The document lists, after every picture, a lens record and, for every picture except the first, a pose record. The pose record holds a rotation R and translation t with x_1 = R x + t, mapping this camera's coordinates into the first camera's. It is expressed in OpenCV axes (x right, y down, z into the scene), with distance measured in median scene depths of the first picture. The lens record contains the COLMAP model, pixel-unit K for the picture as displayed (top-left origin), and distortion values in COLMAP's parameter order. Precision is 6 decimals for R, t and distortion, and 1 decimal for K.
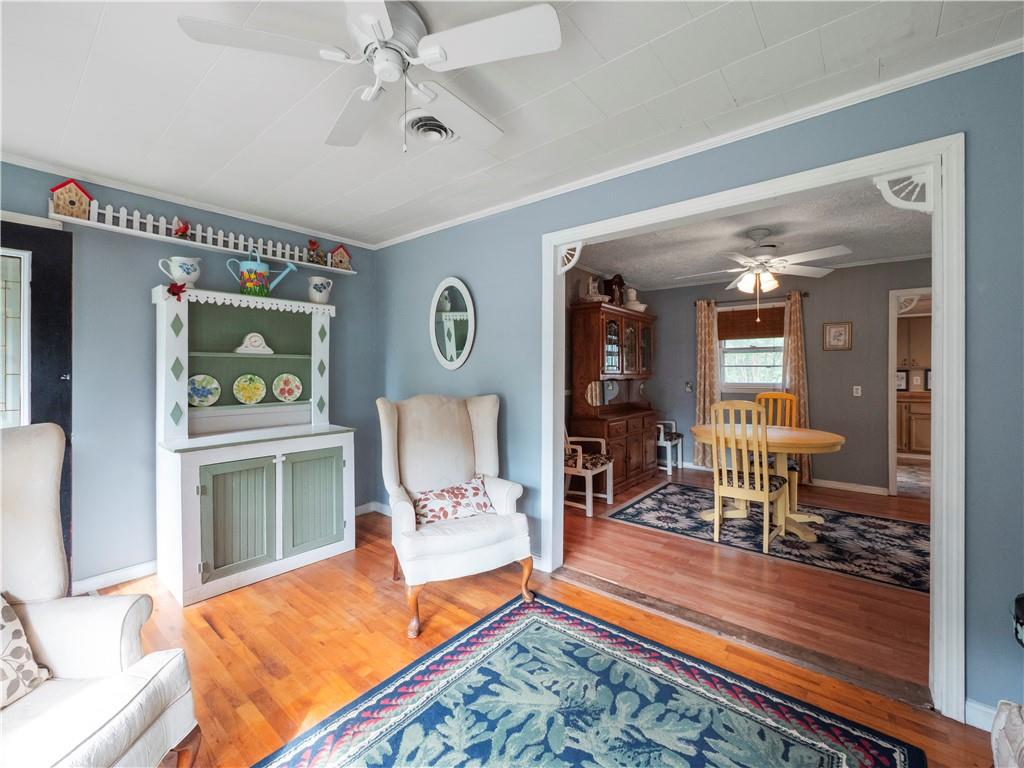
lens RADIAL K [[434.9, 0, 510.1], [0, 434.9, 367.9], [0, 0, 1]] dist [-0.003894, -0.000350]
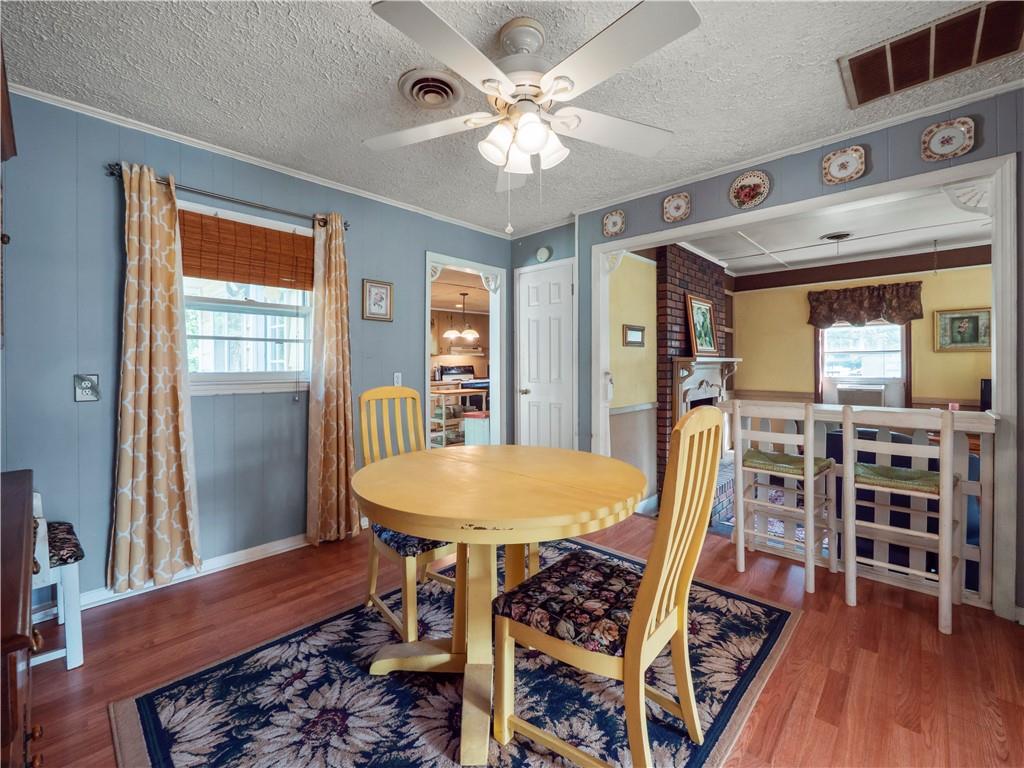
lens RADIAL K [[434.9, 0, 510.1], [0, 434.9, 367.9], [0, 0, 1]] dist [-0.003894, -0.000350]
pose [[0.072445, -0.006249, 0.997353, 0.182531], [-0.009691, 0.999929, 0.006969, 0.056508], [-0.997325, -0.010170, 0.072379, 1.591370]]
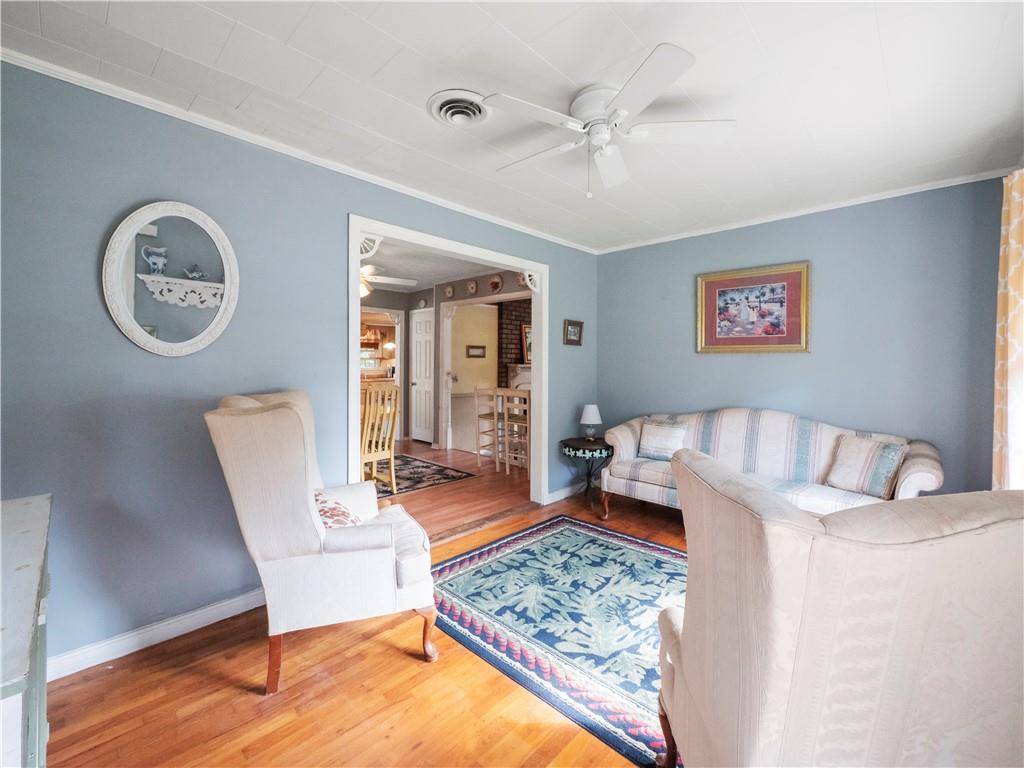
lens RADIAL K [[434.9, 0, 510.1], [0, 434.9, 367.9], [0, 0, 1]] dist [-0.003894, -0.000350]
pose [[0.071477, -0.008419, 0.997407, -1.031269], [-0.016213, 0.999822, 0.009601, 0.012371], [-0.997310, -0.016857, 0.071328, 0.747259]]
